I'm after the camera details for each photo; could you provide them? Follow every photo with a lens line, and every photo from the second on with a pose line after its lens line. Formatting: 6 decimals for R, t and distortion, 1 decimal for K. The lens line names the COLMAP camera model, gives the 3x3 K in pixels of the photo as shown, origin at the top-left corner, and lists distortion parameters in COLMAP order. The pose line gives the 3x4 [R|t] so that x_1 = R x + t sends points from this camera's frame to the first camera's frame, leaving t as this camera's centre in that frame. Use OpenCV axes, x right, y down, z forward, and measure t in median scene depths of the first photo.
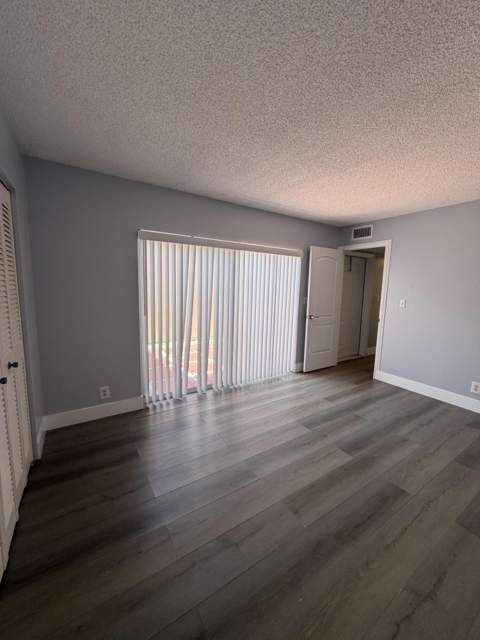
lens RADIAL K [[255.0, 0, 240.0], [0, 255.0, 320.0], [0, 0, 1]] dist [0.001377, 0.000149]
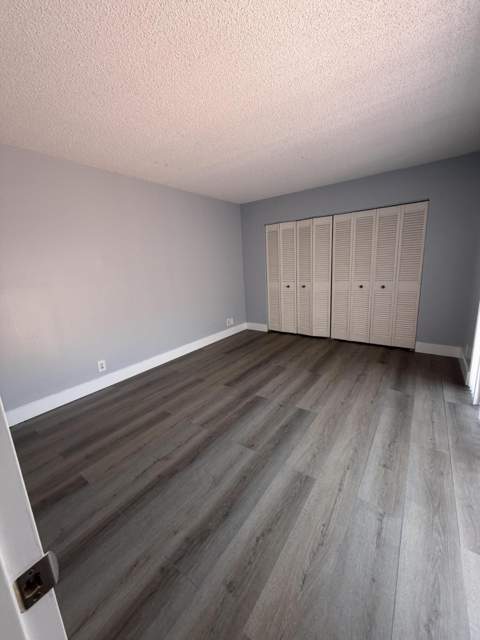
lens RADIAL K [[255.0, 0, 240.0], [0, 255.0, 320.0], [0, 0, 1]] dist [0.001377, 0.000149]
pose [[-0.929281, 0.069966, -0.362686, 0.872274], [-0.052939, 0.946531, 0.318239, -0.186530], [0.365560, 0.314934, -0.875890, 1.815053]]
